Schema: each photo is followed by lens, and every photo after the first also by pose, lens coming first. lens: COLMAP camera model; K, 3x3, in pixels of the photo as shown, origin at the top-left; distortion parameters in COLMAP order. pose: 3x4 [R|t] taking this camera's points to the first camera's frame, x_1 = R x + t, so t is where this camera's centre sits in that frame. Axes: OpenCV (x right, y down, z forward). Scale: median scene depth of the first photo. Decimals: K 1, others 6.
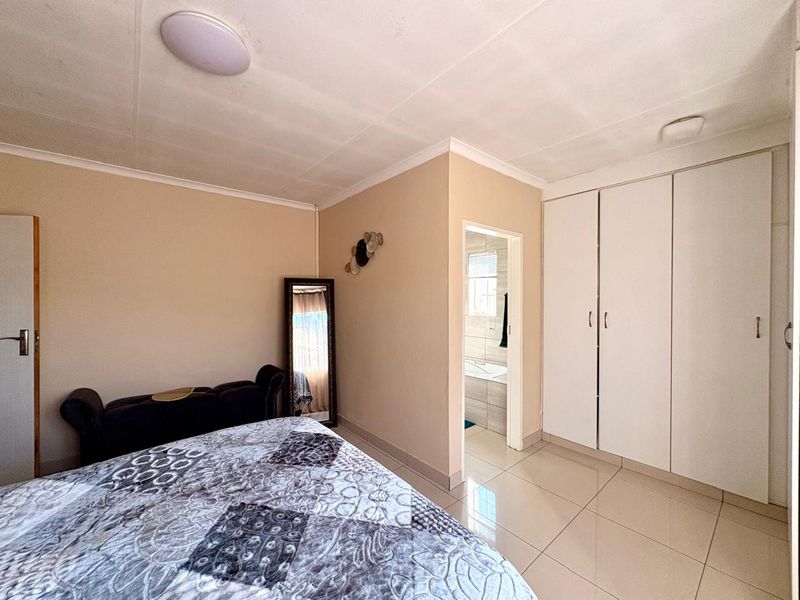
lens RADIAL K [[318.9, 0, 399.8], [0, 318.9, 299.8], [0, 0, 1]] dist [-0.001078, 0.000029]
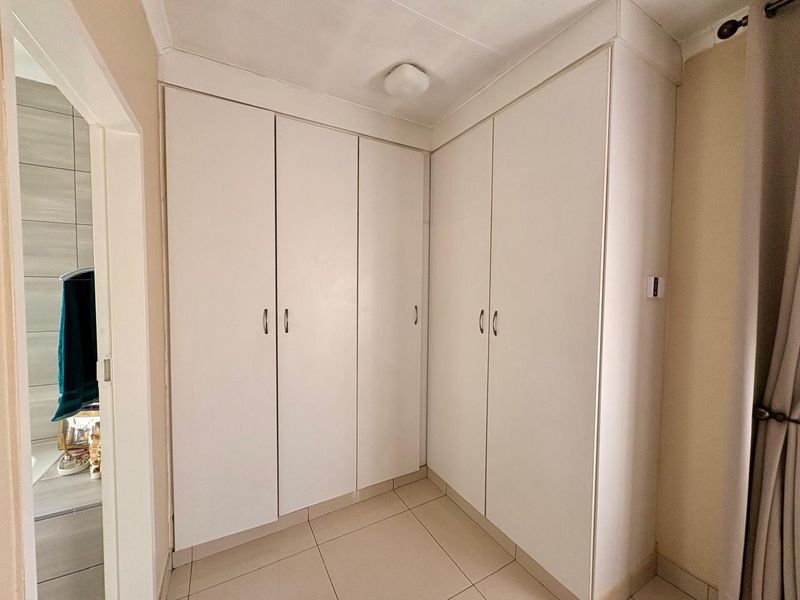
lens RADIAL K [[318.9, 0, 400.6], [0, 318.9, 301.8], [0, 0, 1]] dist [-0.001078, 0.000029]
pose [[0.189665, -0.046179, 0.980762, 0.046024], [-0.007959, 0.998788, 0.048567, -0.009085], [-0.981817, -0.017018, 0.189068, 0.642257]]
